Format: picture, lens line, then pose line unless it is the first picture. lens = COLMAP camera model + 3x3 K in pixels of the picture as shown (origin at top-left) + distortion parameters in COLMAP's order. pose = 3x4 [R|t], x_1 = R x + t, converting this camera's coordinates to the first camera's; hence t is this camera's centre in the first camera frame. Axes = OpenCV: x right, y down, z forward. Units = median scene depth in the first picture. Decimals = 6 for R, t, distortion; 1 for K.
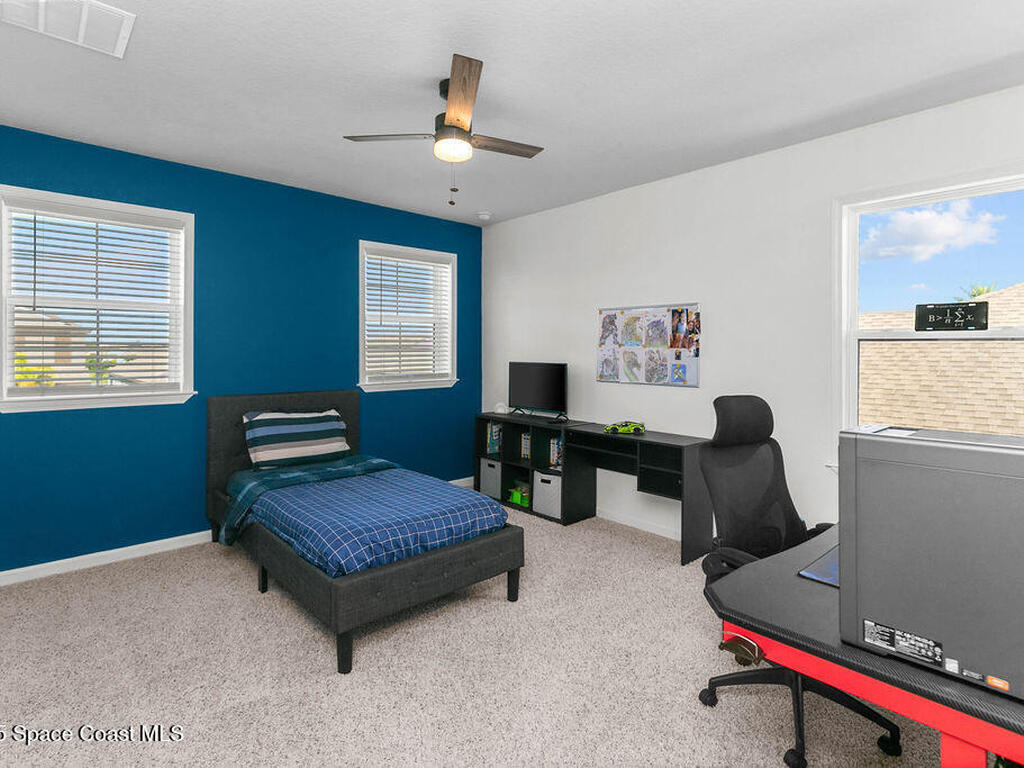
lens RADIAL K [[496.3, 0, 509.6], [0, 496.3, 352.8], [0, 0, 1]] dist [-0.002037, -0.000185]
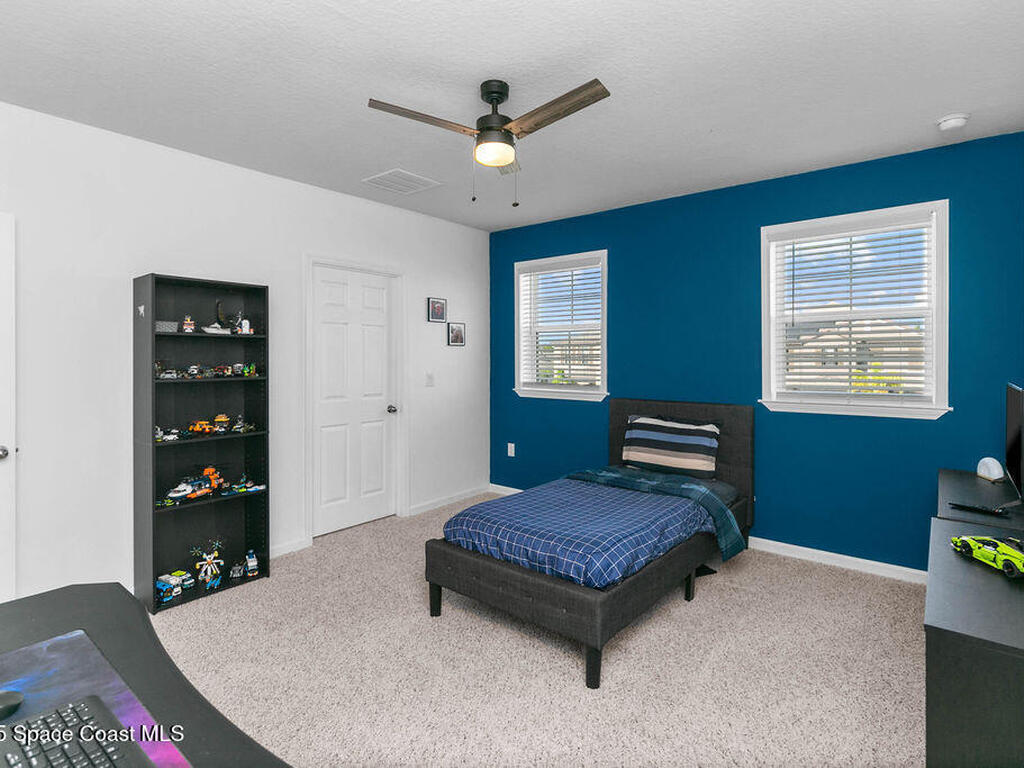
lens RADIAL K [[531.6, 0, 514.5], [0, 531.6, 357.0], [0, 0, 1]] dist [0.002446, 0.000939]
pose [[0.163176, -0.005230, -0.986583, 0.524714], [-0.005913, 0.999963, -0.006279, -0.001578], [0.986579, 0.006858, 0.163139, 0.461260]]
